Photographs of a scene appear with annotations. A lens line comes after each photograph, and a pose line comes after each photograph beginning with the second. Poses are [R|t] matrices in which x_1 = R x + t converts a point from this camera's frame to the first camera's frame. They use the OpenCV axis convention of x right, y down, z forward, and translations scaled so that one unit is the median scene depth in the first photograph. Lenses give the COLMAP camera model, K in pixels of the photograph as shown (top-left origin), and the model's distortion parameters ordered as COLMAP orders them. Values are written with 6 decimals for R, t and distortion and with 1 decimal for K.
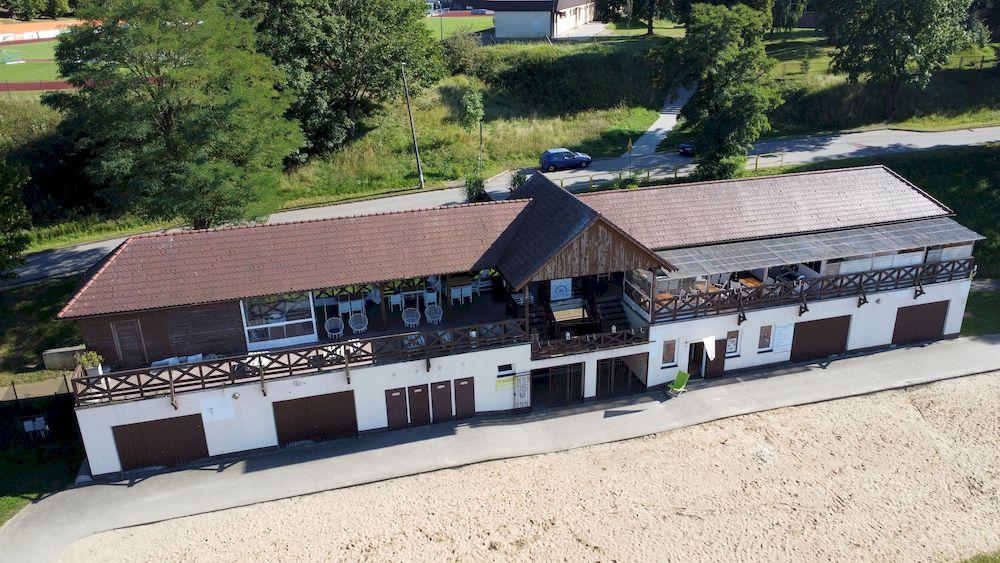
lens RADIAL K [[750.5, 0, 500.2], [0, 750.5, 275.9], [0, 0, 1]] dist [0.001458, -0.005012]
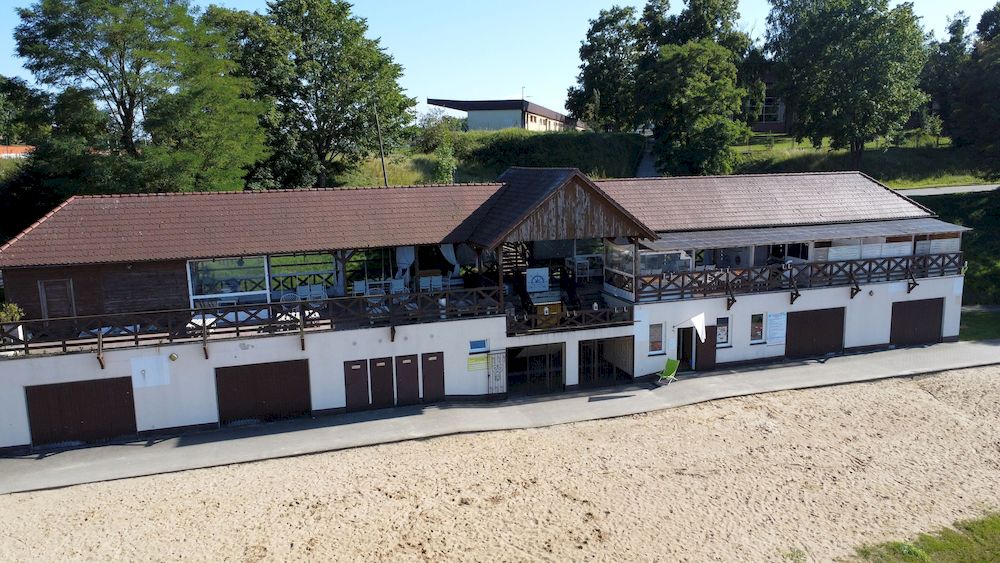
lens RADIAL K [[750.5, 0, 500.2], [0, 750.5, 275.9], [0, 0, 1]] dist [0.001458, -0.005012]
pose [[0.999408, -0.005385, 0.033982, 0.002895], [0.012345, 0.978039, -0.208056, 0.229726], [-0.032115, 0.208353, 0.977526, 0.093112]]
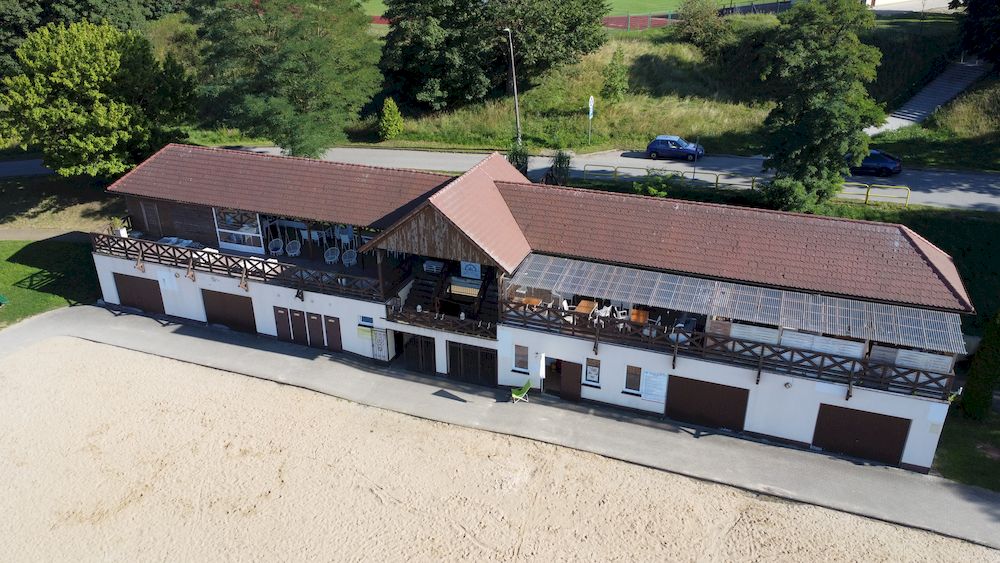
lens RADIAL K [[750.5, 0, 500.2], [0, 750.5, 275.9], [0, 0, 1]] dist [0.001458, -0.005012]
pose [[0.808111, 0.263890, -0.526611, 0.728794], [-0.225913, 0.964515, 0.136652, -0.134762], [0.543985, 0.008539, 0.839051, 0.176500]]
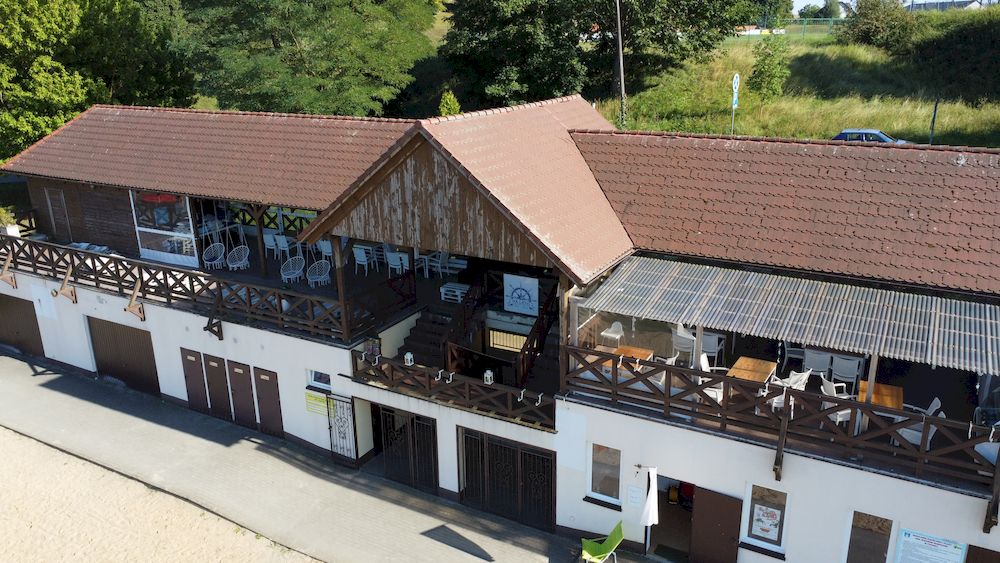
lens RADIAL K [[750.5, 0, 500.2], [0, 750.5, 275.9], [0, 0, 1]] dist [0.001458, -0.005012]
pose [[0.710099, 0.223023, -0.667847, 0.486707], [-0.255879, 0.965398, 0.050320, -0.022078], [0.655961, 0.135156, 0.742596, 0.635650]]
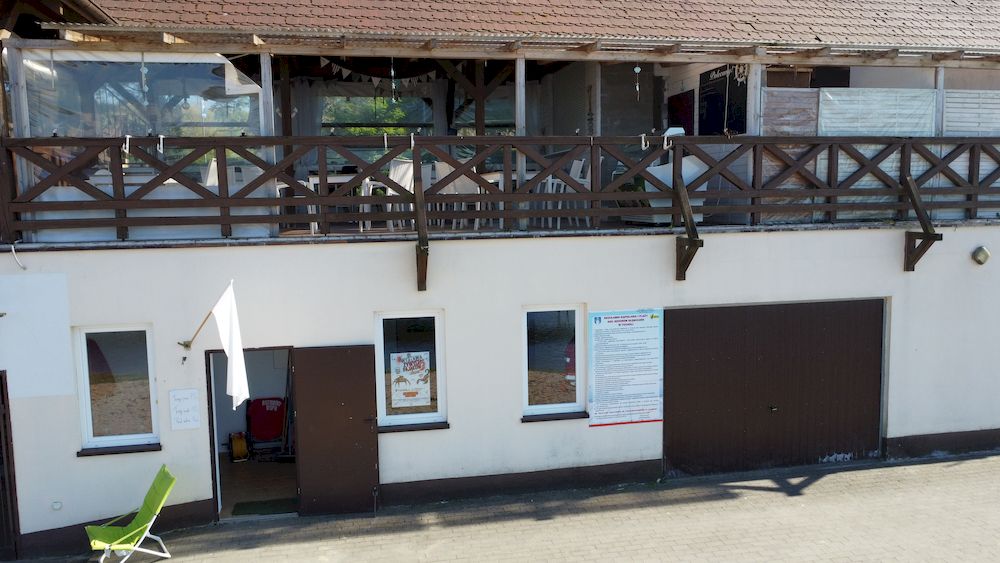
lens RADIAL K [[750.5, 0, 500.2], [0, 750.5, 275.9], [0, 0, 1]] dist [0.001458, -0.005012]
pose [[0.997154, 0.009119, -0.074841, 0.388895], [-0.028765, 0.963589, -0.265835, 0.136651], [0.069692, 0.267231, 0.961109, 0.808985]]
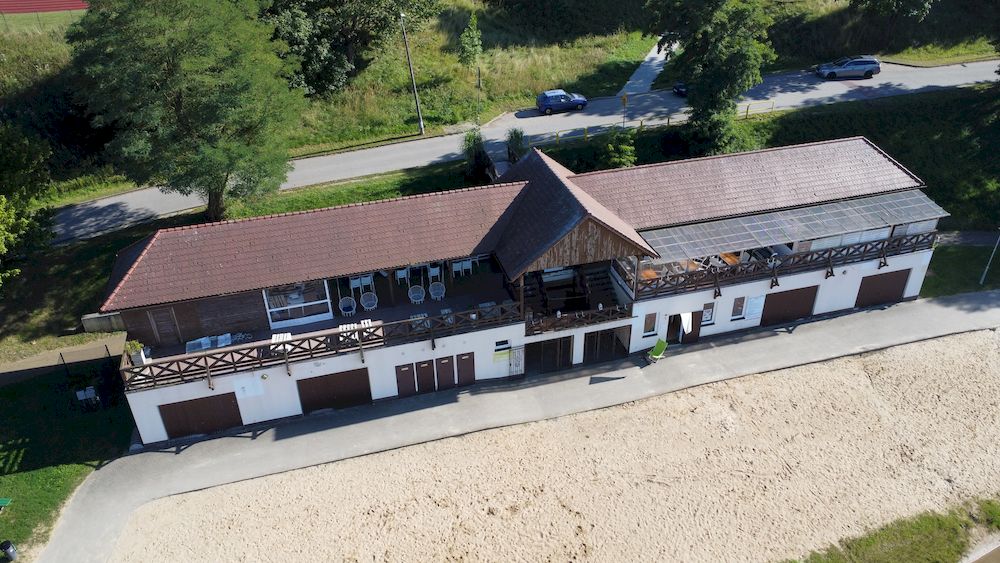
lens RADIAL K [[750.5, 0, 500.2], [0, 750.5, 275.9], [0, 0, 1]] dist [0.001458, -0.005012]
pose [[0.999984, 0.003378, 0.004454, -0.001322], [-0.004137, 0.983050, 0.183291, -0.179161], [-0.003760, -0.183306, 0.983049, -0.078927]]
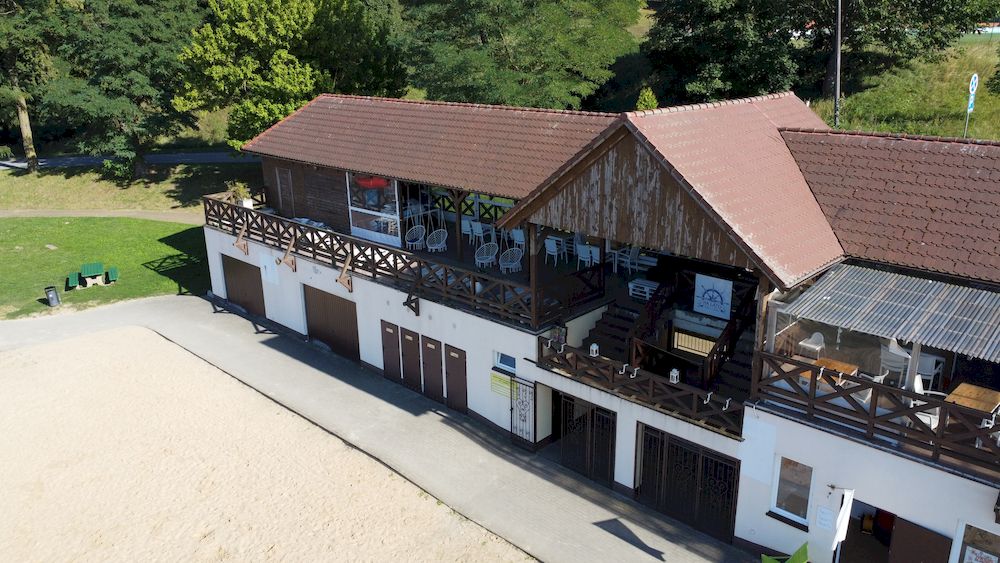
lens RADIAL K [[750.5, 0, 500.2], [0, 750.5, 275.9], [0, 0, 1]] dist [0.001458, -0.005012]
pose [[0.515168, 0.271750, -0.812868, 0.485386], [-0.309195, 0.943467, 0.119453, -0.015013], [0.799375, 0.189796, 0.570067, 0.626714]]
